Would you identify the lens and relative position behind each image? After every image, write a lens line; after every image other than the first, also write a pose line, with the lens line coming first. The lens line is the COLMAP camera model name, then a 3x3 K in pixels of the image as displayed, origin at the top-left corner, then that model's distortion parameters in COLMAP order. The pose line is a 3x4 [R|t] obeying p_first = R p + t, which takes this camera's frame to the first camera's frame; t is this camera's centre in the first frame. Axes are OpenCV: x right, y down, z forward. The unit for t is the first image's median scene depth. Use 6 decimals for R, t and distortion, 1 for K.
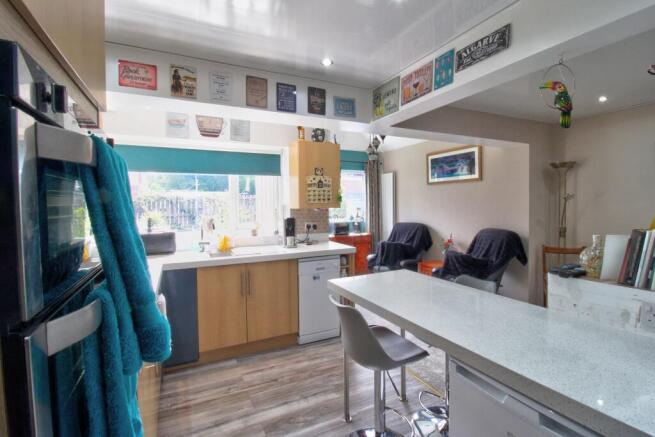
lens RADIAL K [[304.1, 0, 328.5], [0, 304.1, 213.7], [0, 0, 1]] dist [0.000736, -0.012600]
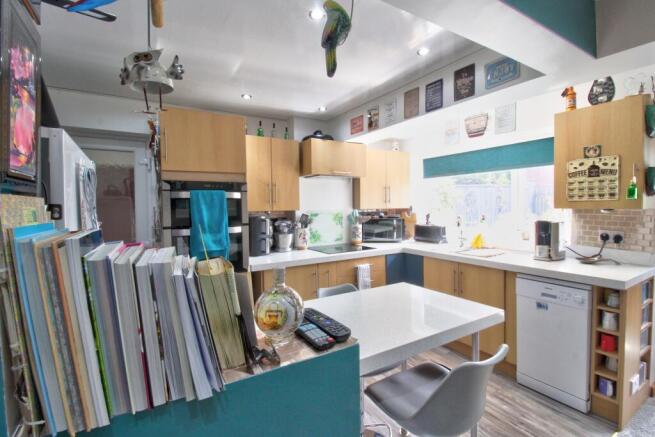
lens RADIAL K [[304.1, 0, 328.5], [0, 304.1, 213.7], [0, 0, 1]] dist [0.000736, -0.012600]
pose [[0.091070, 0.037899, -0.995123, 0.571829], [-0.018763, 0.999163, 0.036336, -0.021103], [0.995668, 0.015363, 0.091705, 0.401286]]
